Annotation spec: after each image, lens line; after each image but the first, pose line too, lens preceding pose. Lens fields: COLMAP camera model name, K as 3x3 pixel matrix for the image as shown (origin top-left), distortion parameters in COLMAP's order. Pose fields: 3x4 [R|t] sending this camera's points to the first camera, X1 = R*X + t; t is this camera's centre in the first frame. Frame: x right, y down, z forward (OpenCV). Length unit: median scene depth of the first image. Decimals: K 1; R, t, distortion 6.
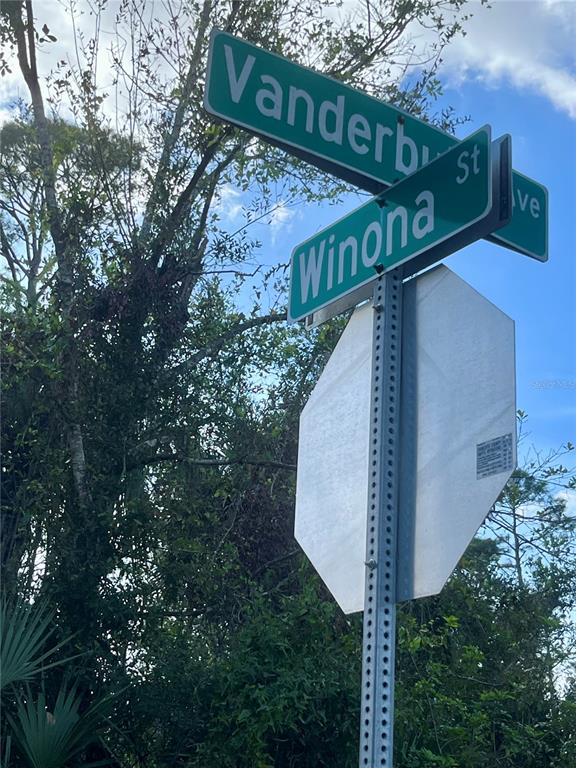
lens RADIAL K [[1238.4, 0, 288.0], [0, 1238.4, 384.0], [0, 0, 1]] dist [-0.033231, -0.100021]
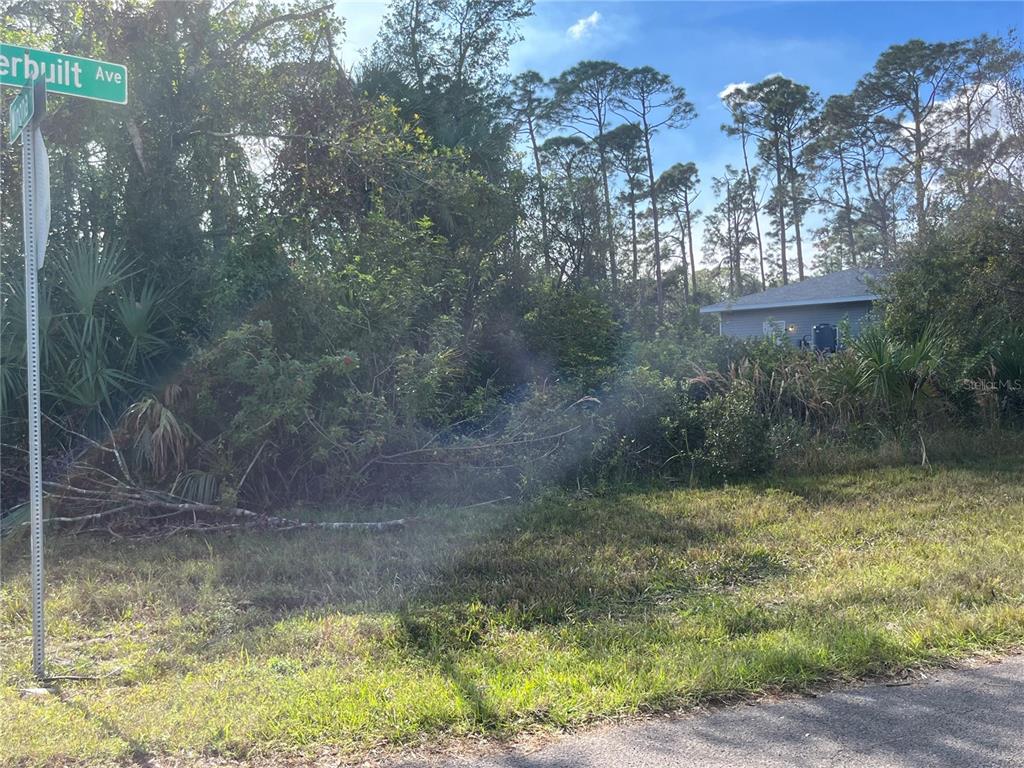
lens RADIAL K [[1028.9, 0, 512.0], [0, 1028.9, 384.0], [0, 0, 1]] dist [0.097443, -0.156454]
pose [[0.996185, -0.078998, -0.037089, 1.005985], [0.087057, 0.929306, 0.358904, -0.261928], [0.006114, -0.360763, 0.932637, -0.992086]]
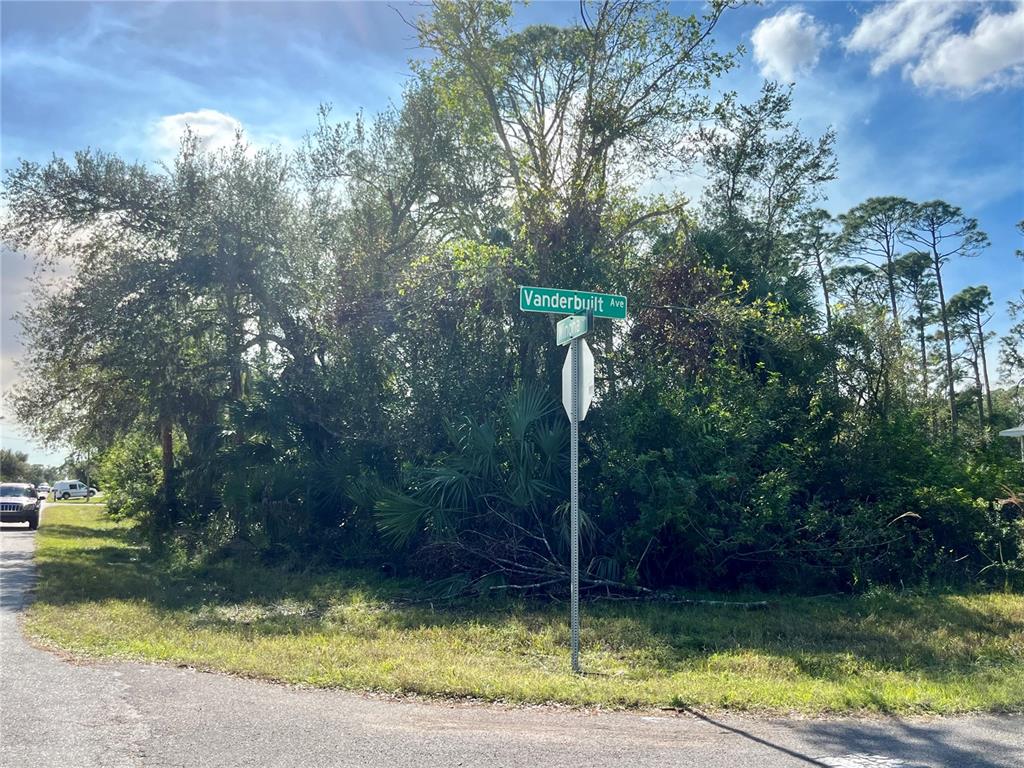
lens RADIAL K [[1000.1, 0, 514.1], [0, 1000.1, 394.7], [0, 0, 1]] dist [0.048170, -0.002795]
pose [[0.954833, -0.080547, -0.286019, 0.775274], [0.150662, 0.960890, 0.232361, -0.667983], [0.256117, -0.264958, 0.929624, -2.012224]]
